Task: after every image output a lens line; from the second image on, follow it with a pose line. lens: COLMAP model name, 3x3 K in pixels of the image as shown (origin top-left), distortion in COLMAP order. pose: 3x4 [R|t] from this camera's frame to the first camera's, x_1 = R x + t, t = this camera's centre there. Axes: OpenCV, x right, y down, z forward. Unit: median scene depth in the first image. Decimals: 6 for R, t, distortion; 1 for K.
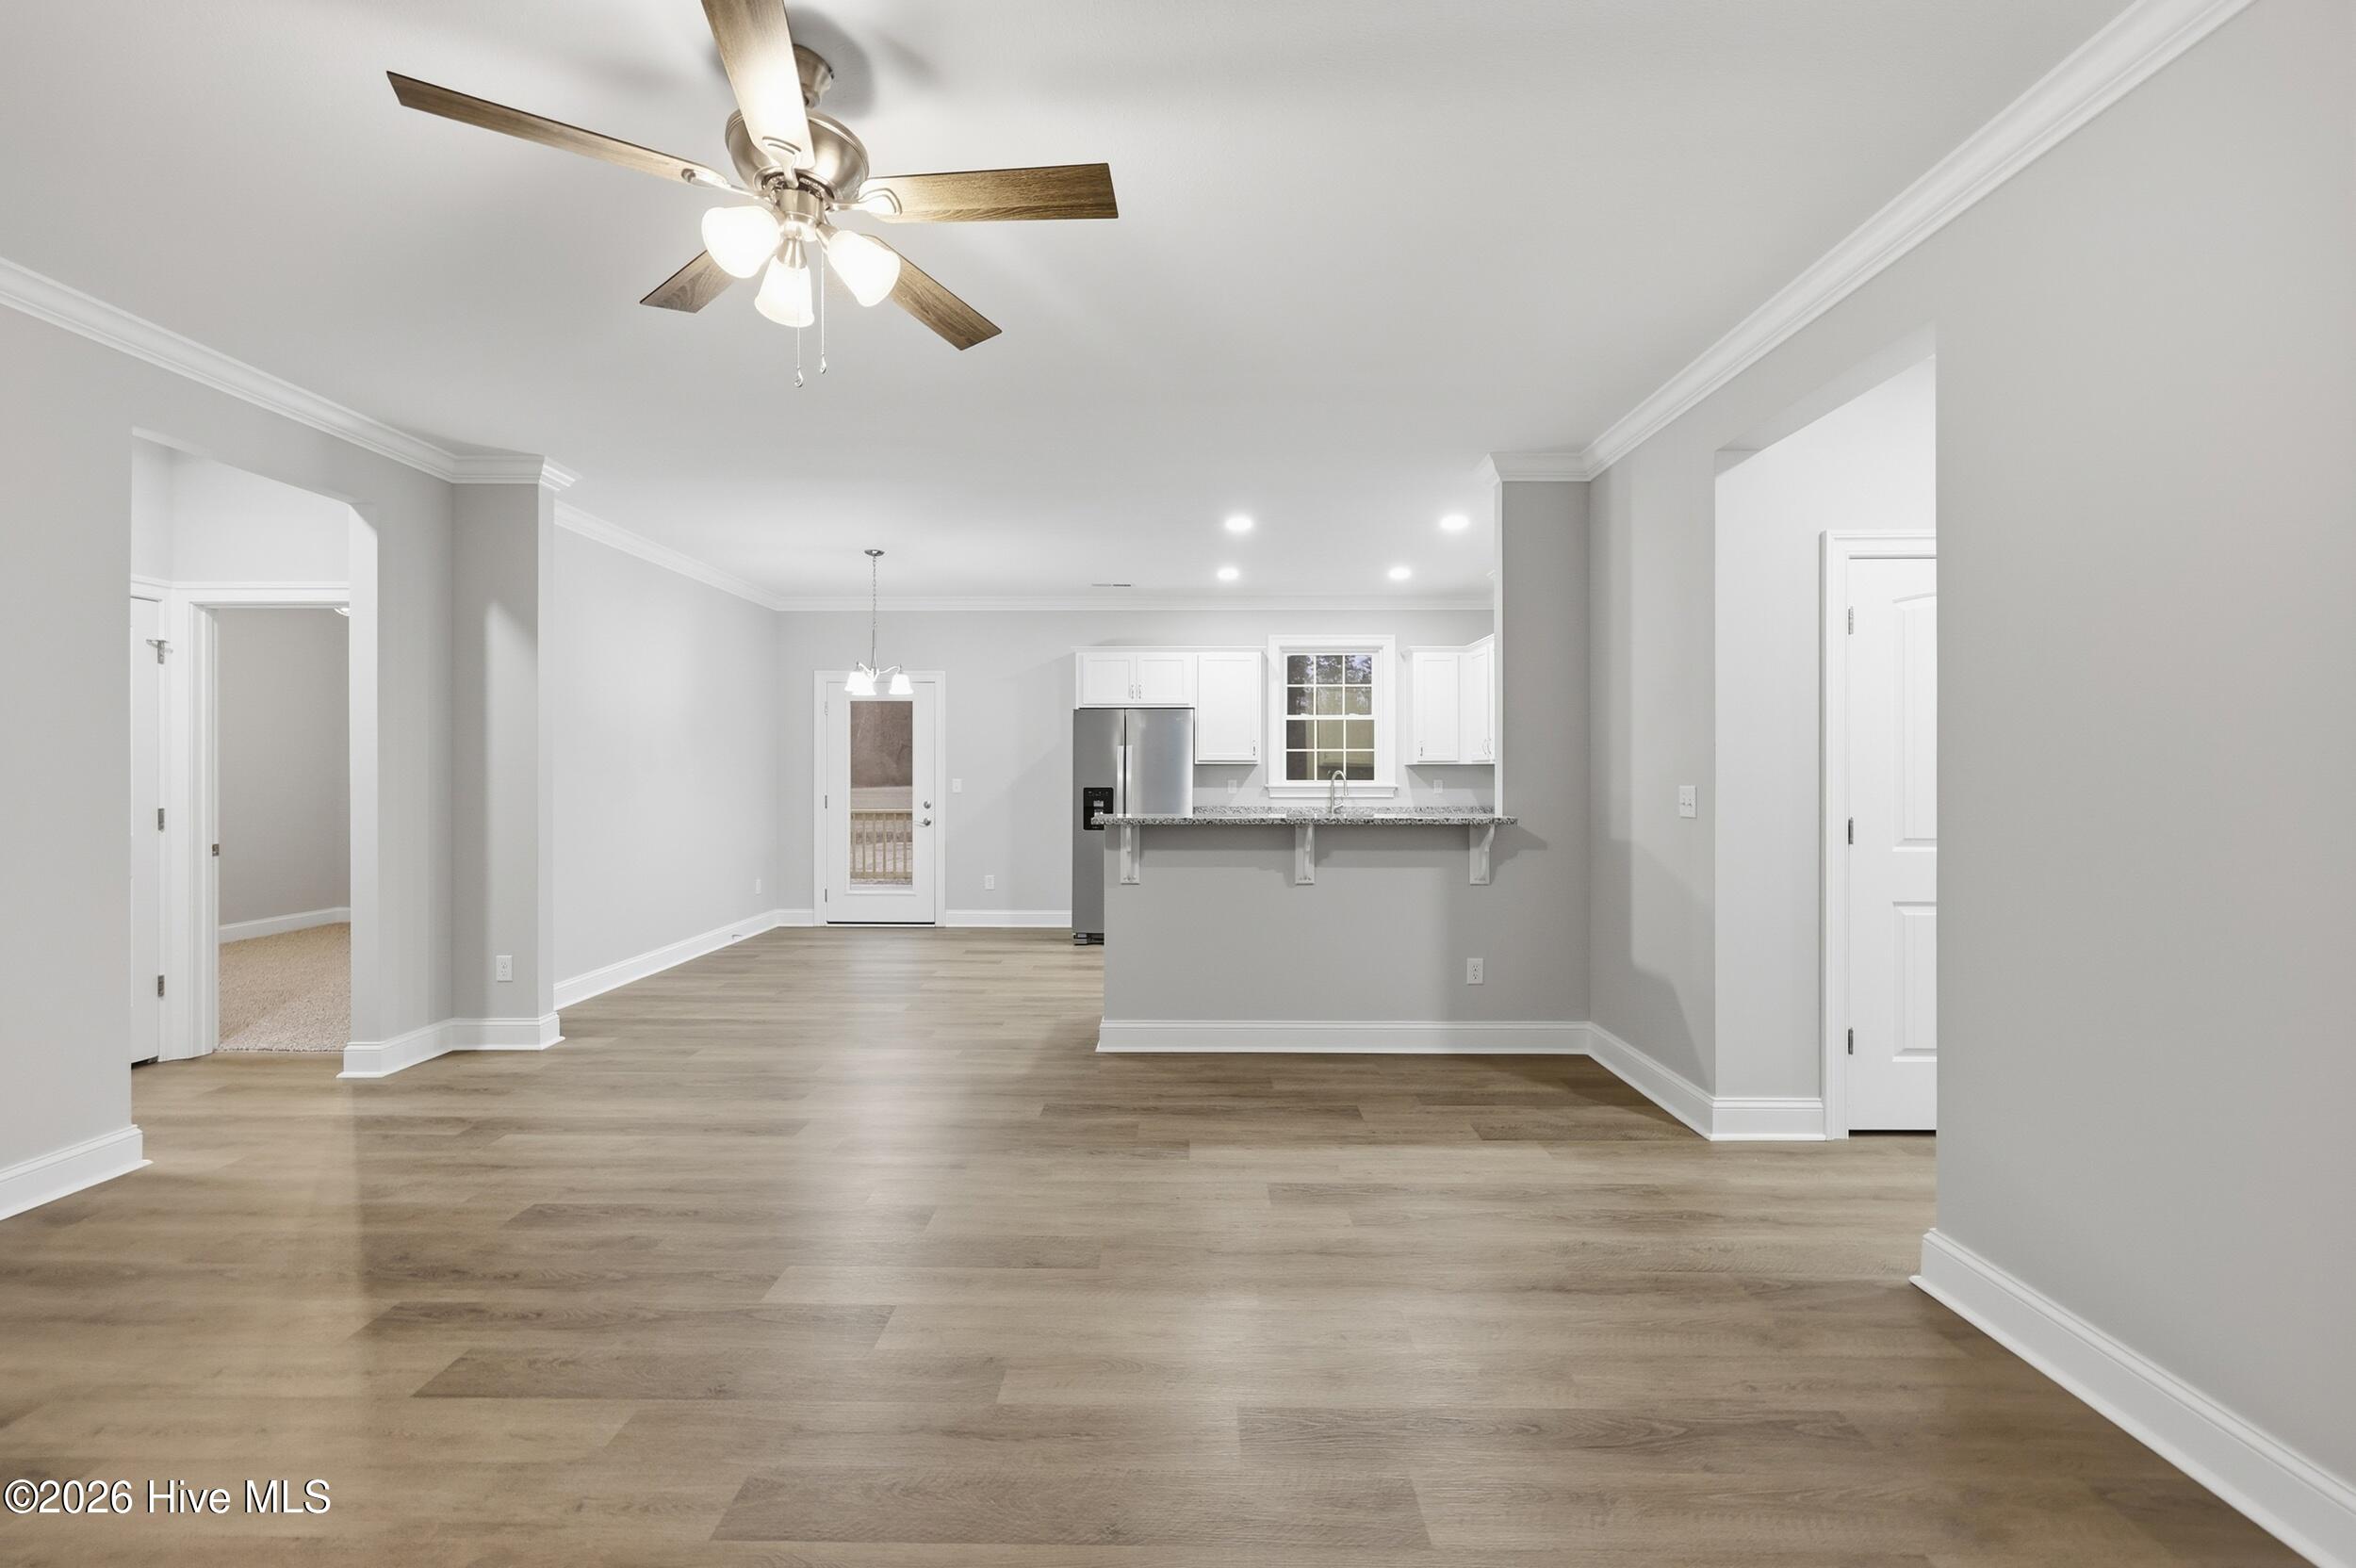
lens RADIAL K [[967.9, 0, 1176.8], [0, 967.9, 774.3], [0, 0, 1]] dist [-0.000583, 0.000137]
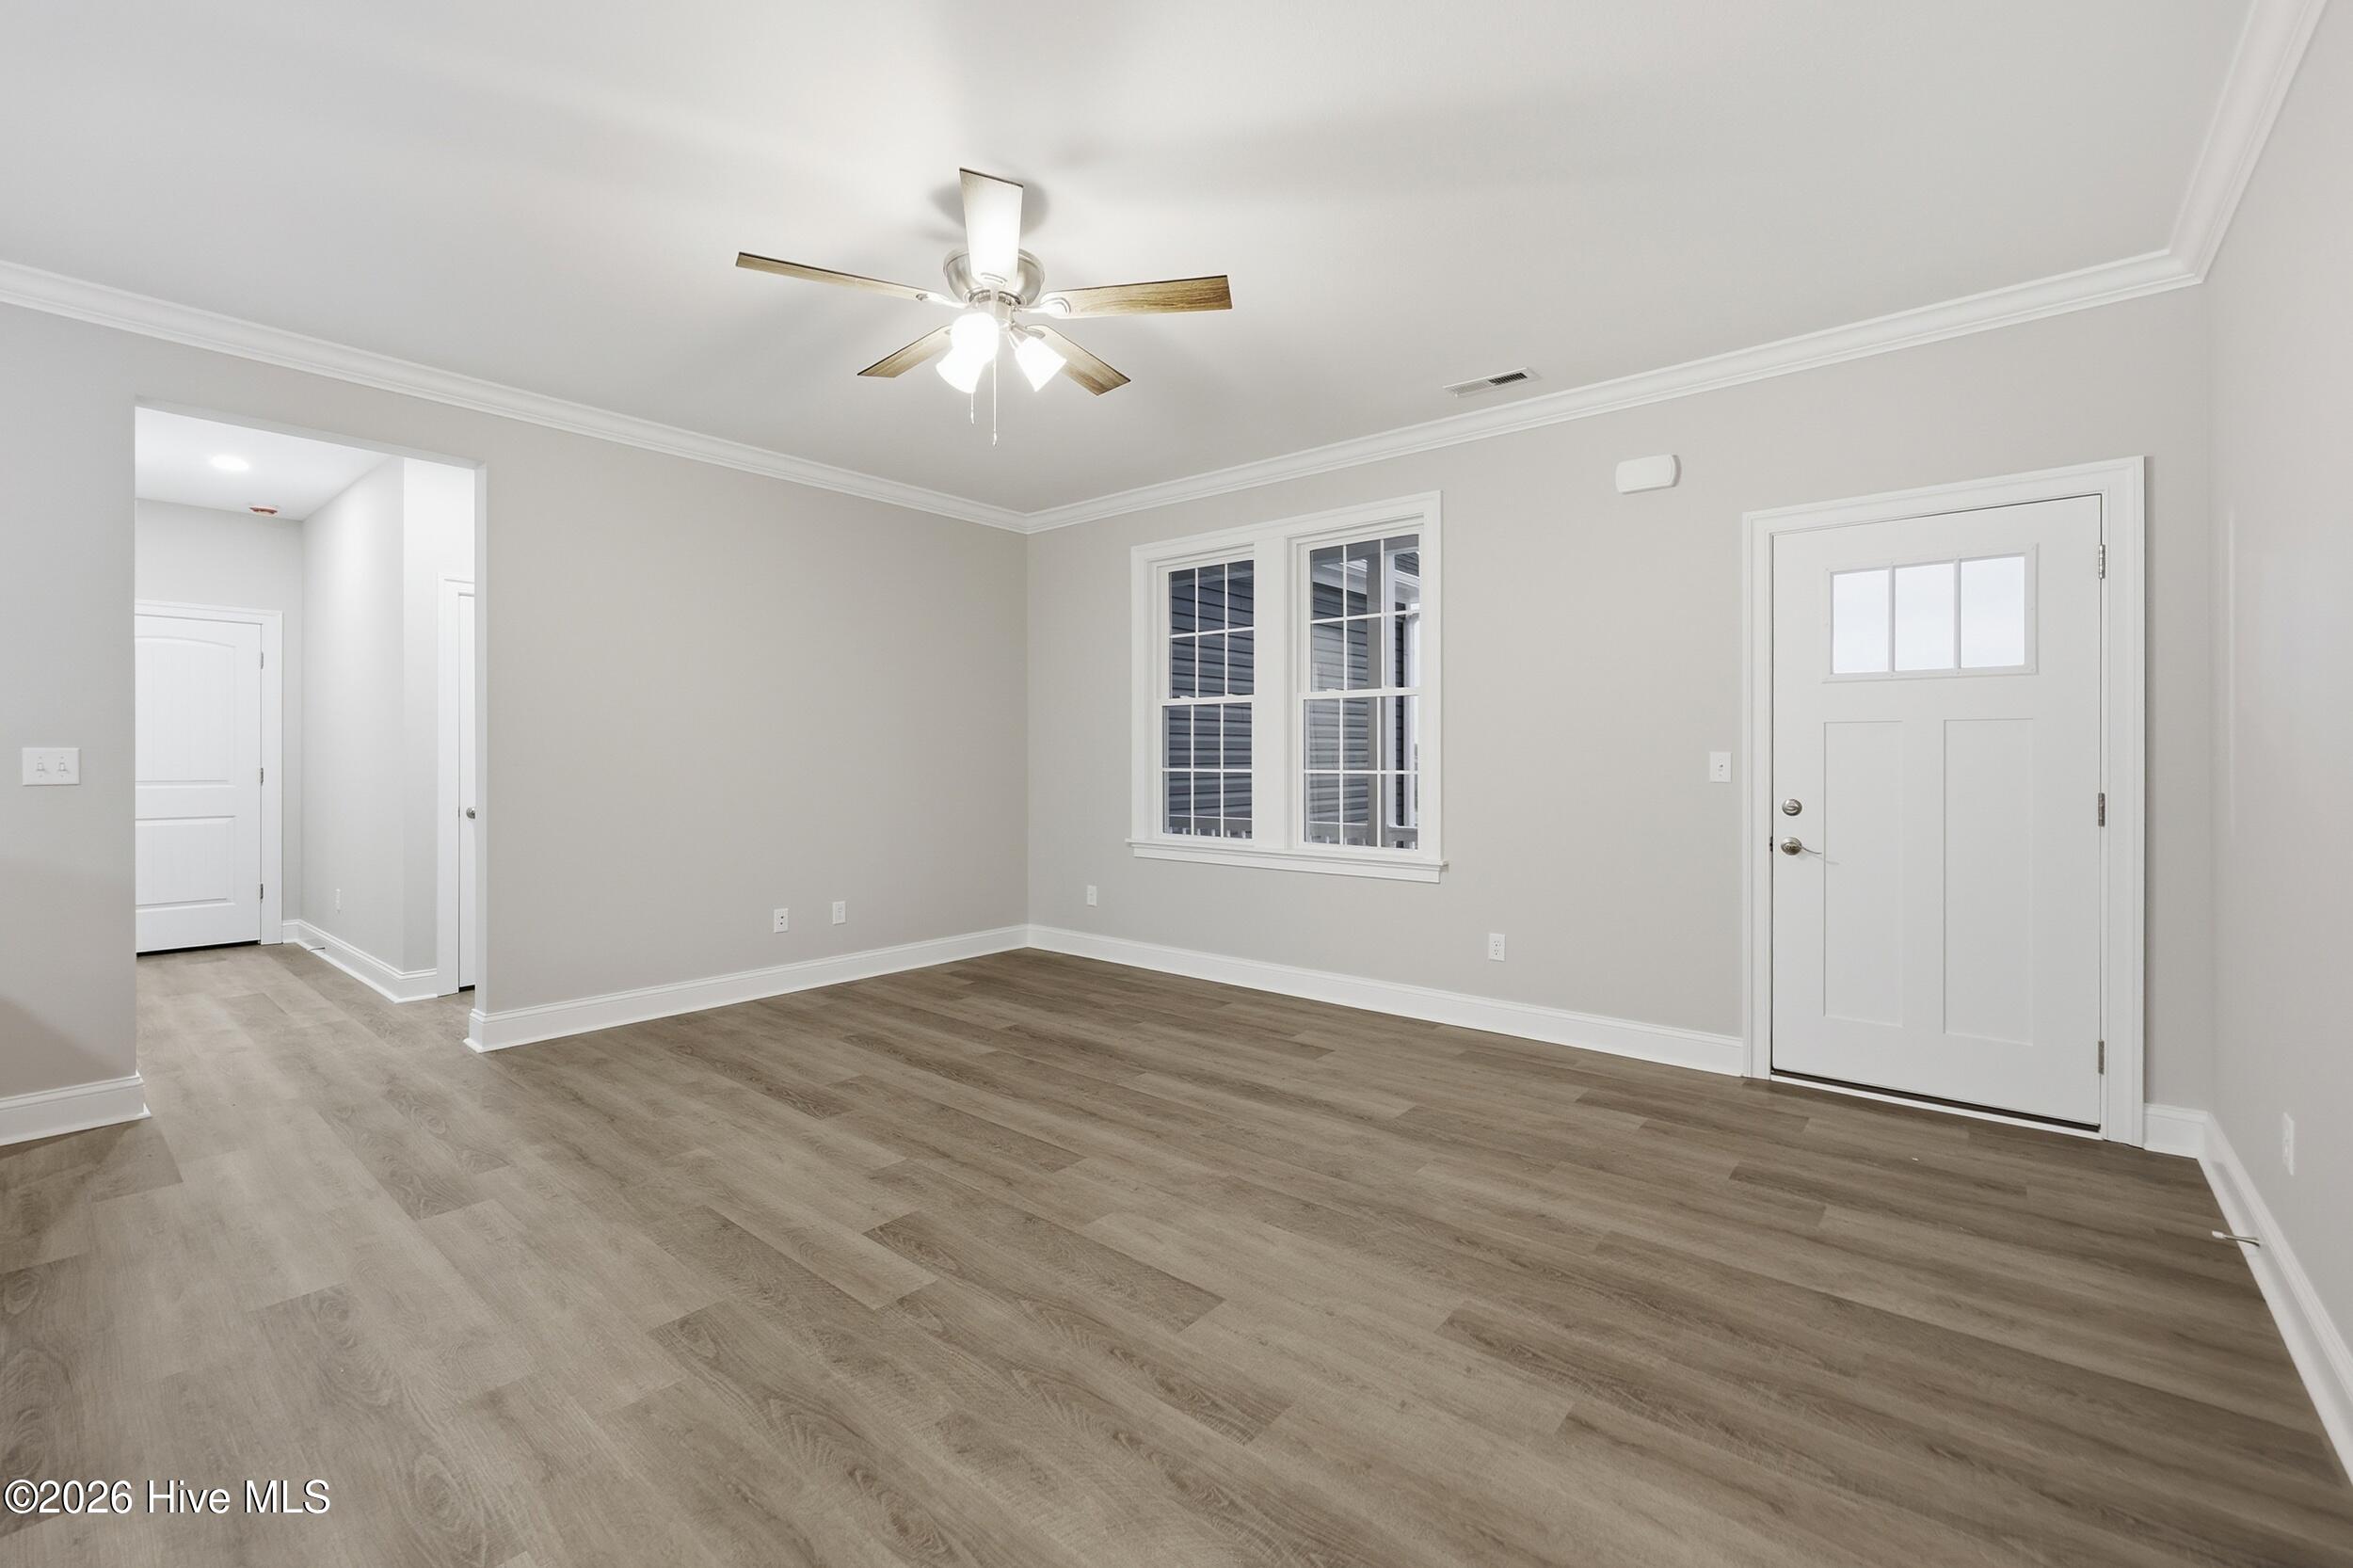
lens RADIAL K [[988.1, 0, 1178.4], [0, 988.1, 756.8], [0, 0, 1]] dist [-0.001794, 0.000296]
pose [[-0.776243, -0.002160, 0.630430, -0.688225], [-0.002789, 0.999996, -0.000007, 0.014239], [-0.630428, -0.001763, -0.776246, 0.900036]]
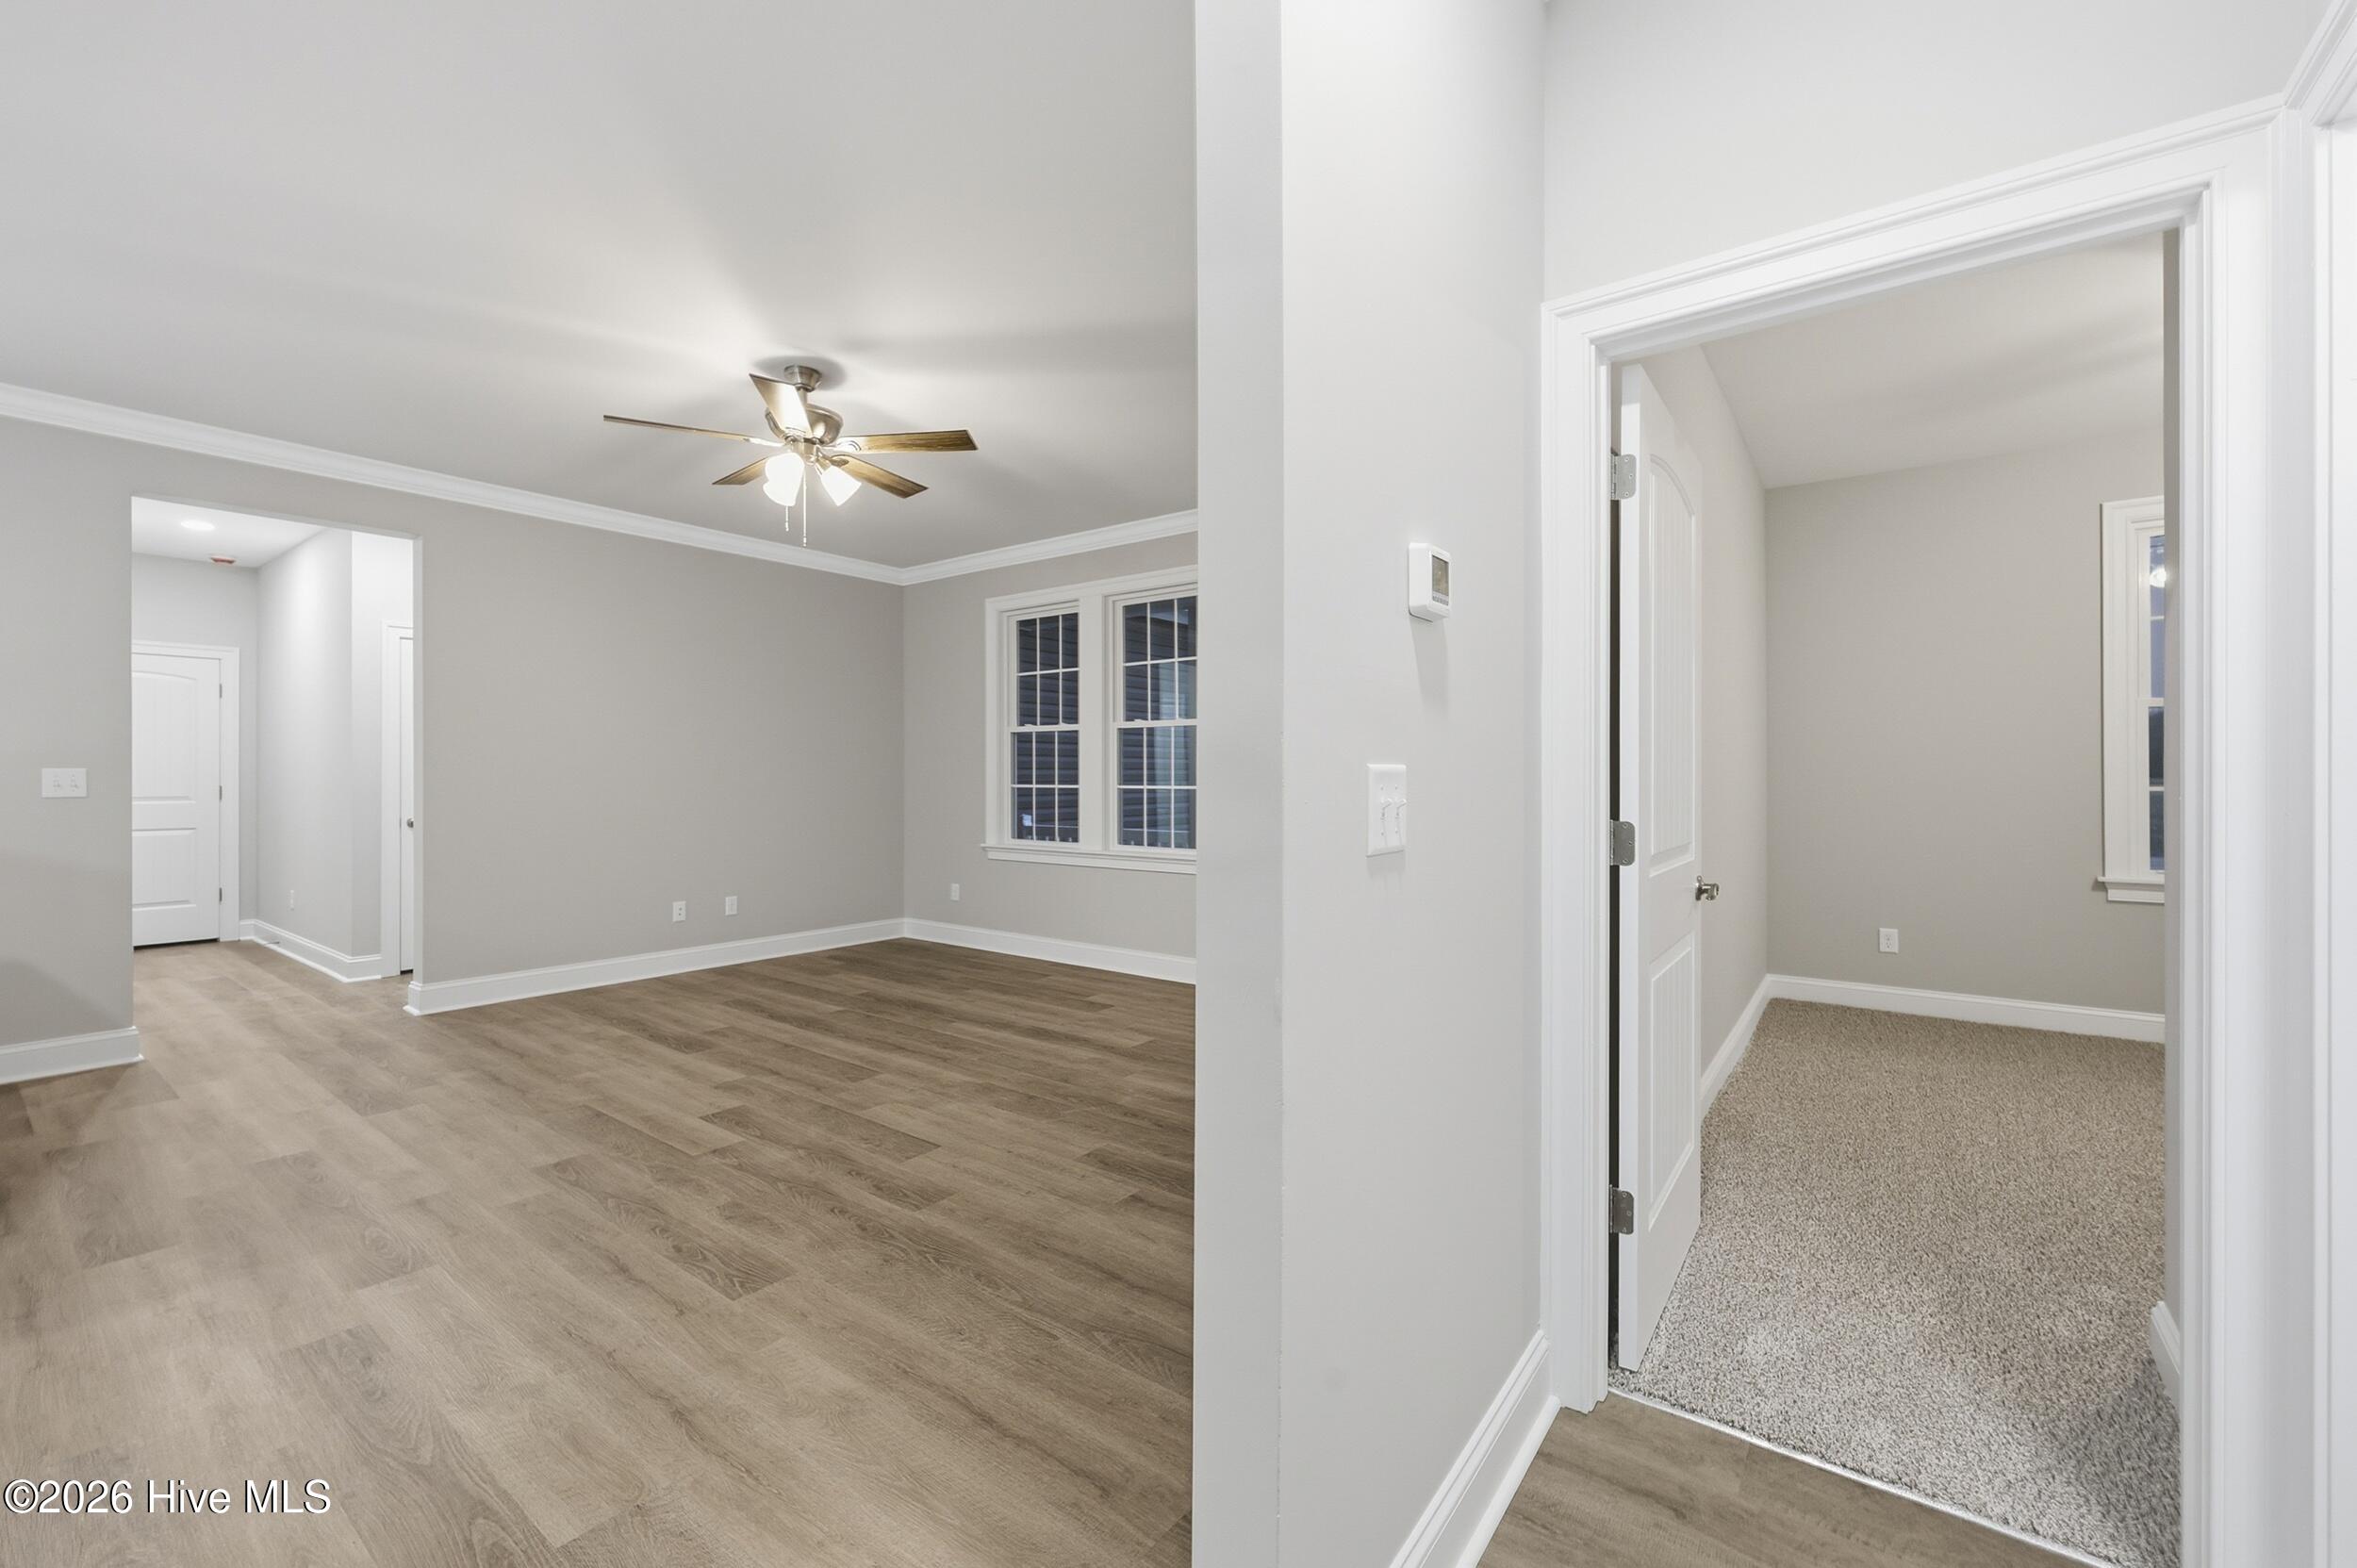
lens RADIAL K [[955.9, 0, 1169.2], [0, 955.9, 775.2], [0, 0, 1]] dist [0.002070, -0.000004]
pose [[-0.803392, -0.000696, 0.595449, -0.961462], [-0.001640, 0.999998, -0.001043, 0.015629], [-0.595448, -0.001815, -0.803392, 0.967534]]
